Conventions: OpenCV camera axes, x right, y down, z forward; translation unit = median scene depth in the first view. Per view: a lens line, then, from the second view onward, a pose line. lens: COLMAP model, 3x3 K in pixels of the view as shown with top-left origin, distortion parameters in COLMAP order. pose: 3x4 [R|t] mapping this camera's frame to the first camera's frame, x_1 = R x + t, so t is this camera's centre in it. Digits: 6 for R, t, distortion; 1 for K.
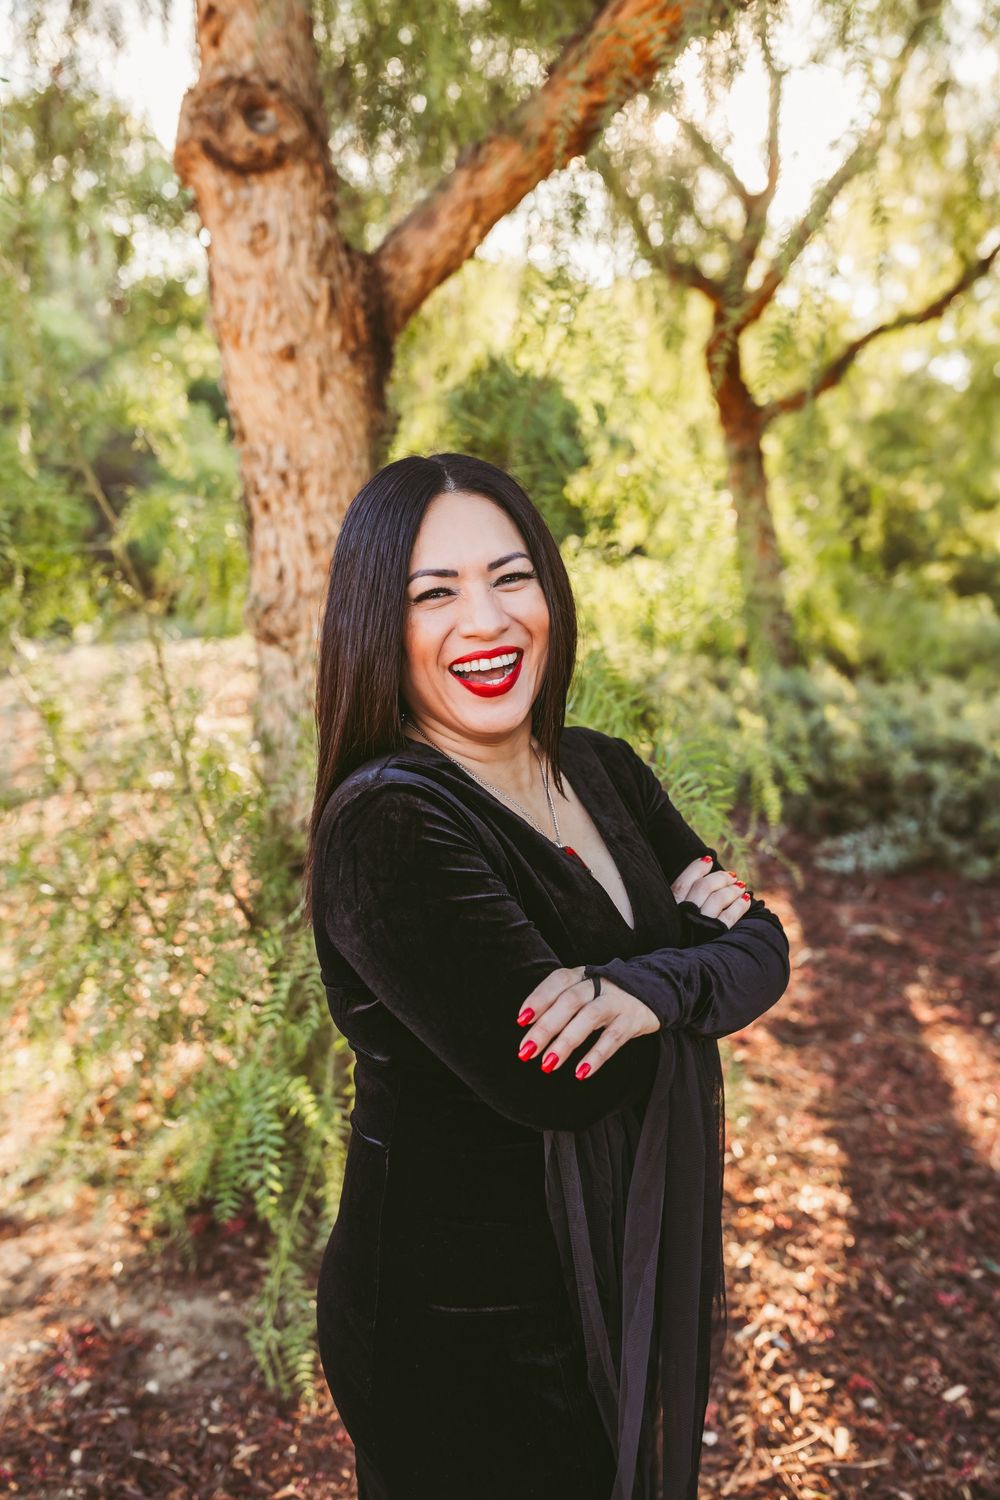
lens RADIAL K [[1417.1, 0, 495.3], [0, 1417.1, 739.6], [0, 0, 1]] dist [0.007928, -0.005079]
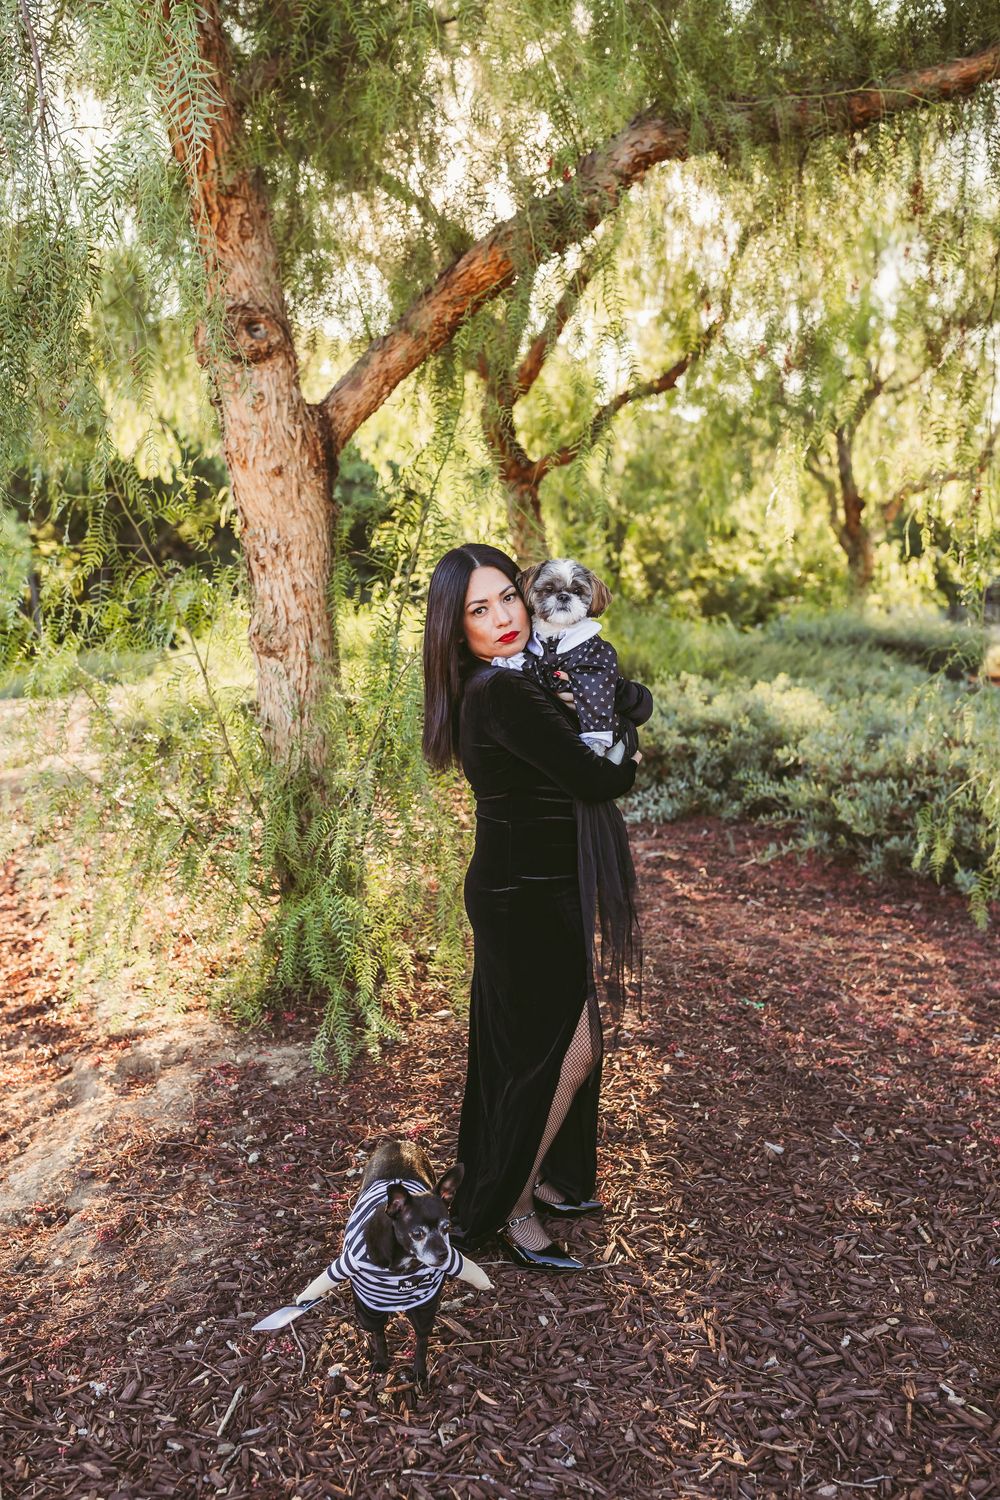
lens RADIAL K [[1420.5, 0, 502.7], [0, 1420.5, 739.6], [0, 0, 1]] dist [0.002978, -0.011283]
pose [[0.984086, -0.071284, 0.162766, -0.171746], [0.076291, 0.996779, -0.024714, 0.083069], [-0.160480, 0.036738, 0.986355, -0.578917]]
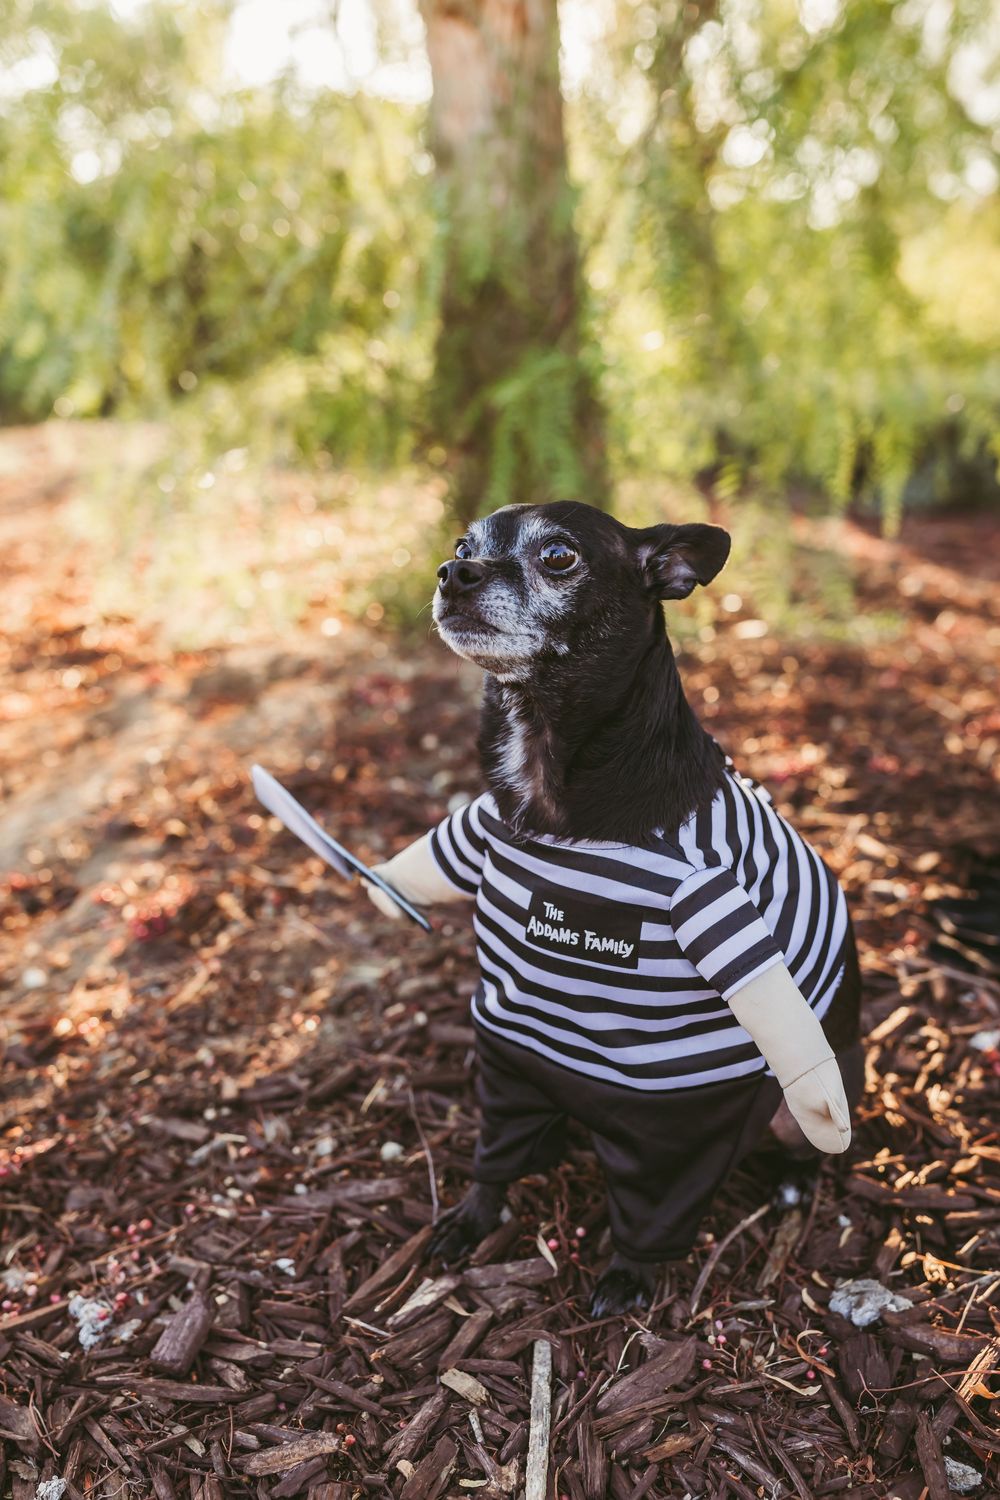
lens RADIAL K [[1420.5, 0, 502.7], [0, 1420.5, 739.6], [0, 0, 1]] dist [0.002978, -0.011283]
pose [[0.993801, -0.060348, 0.093365, -0.242944], [0.052320, 0.994906, 0.086169, 0.311976], [-0.098090, -0.080750, 0.991896, 0.074093]]
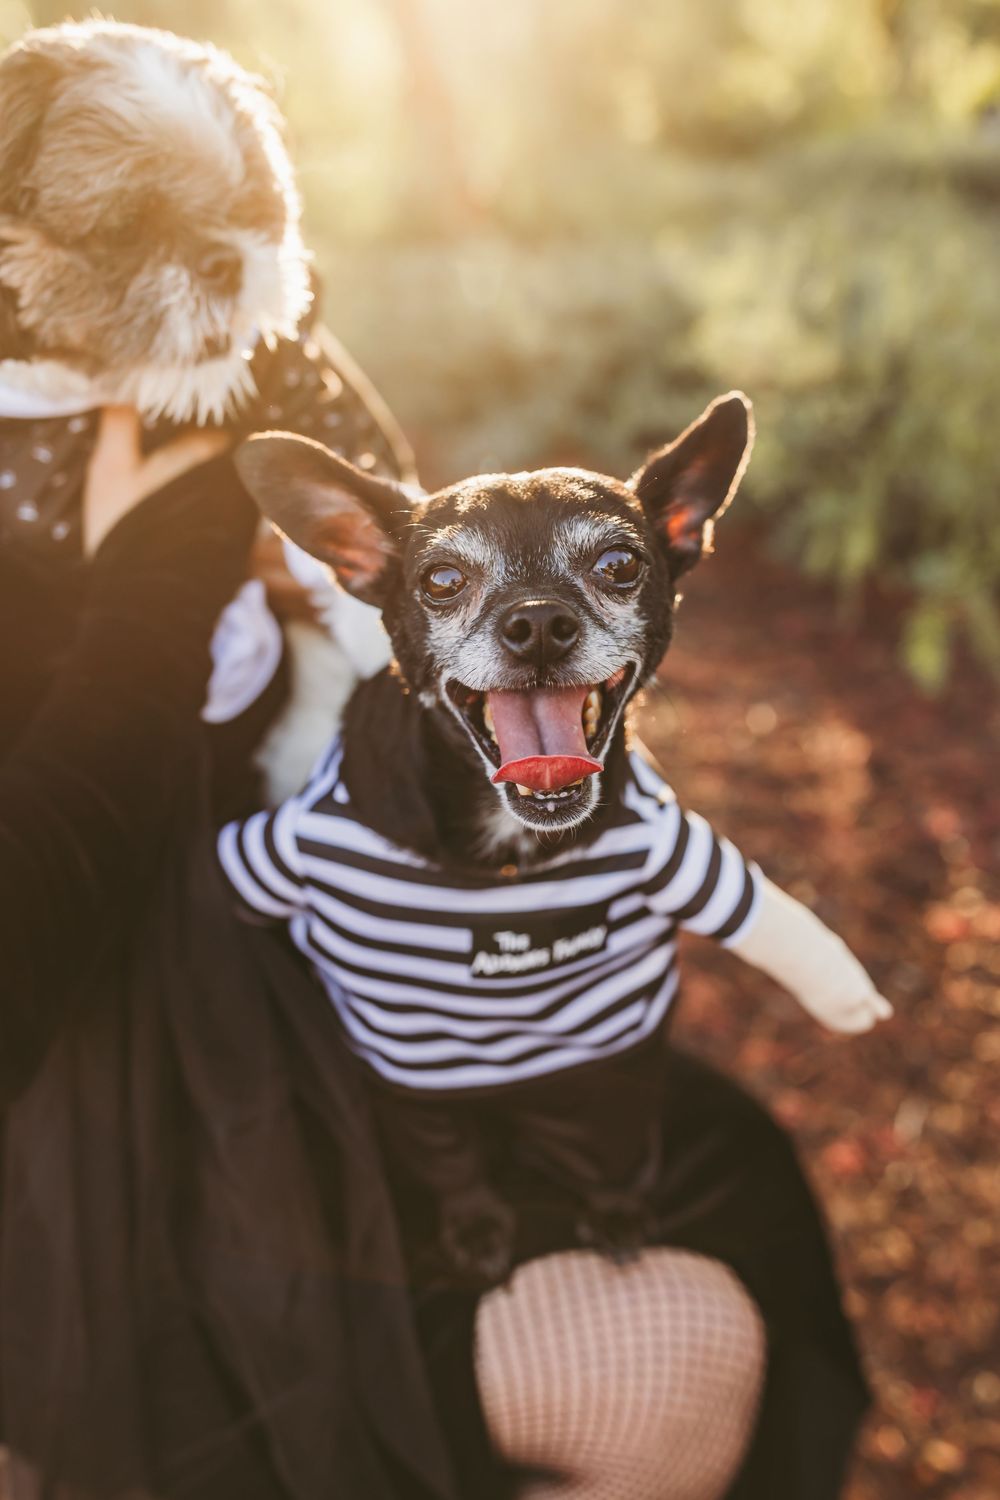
lens RADIAL K [[1417.1, 0, 495.3], [0, 1417.1, 739.6], [0, 0, 1]] dist [0.007928, -0.005079]
pose [[0.983031, -0.167185, 0.075498, 0.347373], [0.143542, 0.957311, 0.250899, 0.072941], [-0.114222, -0.235805, 0.965065, 0.223968]]
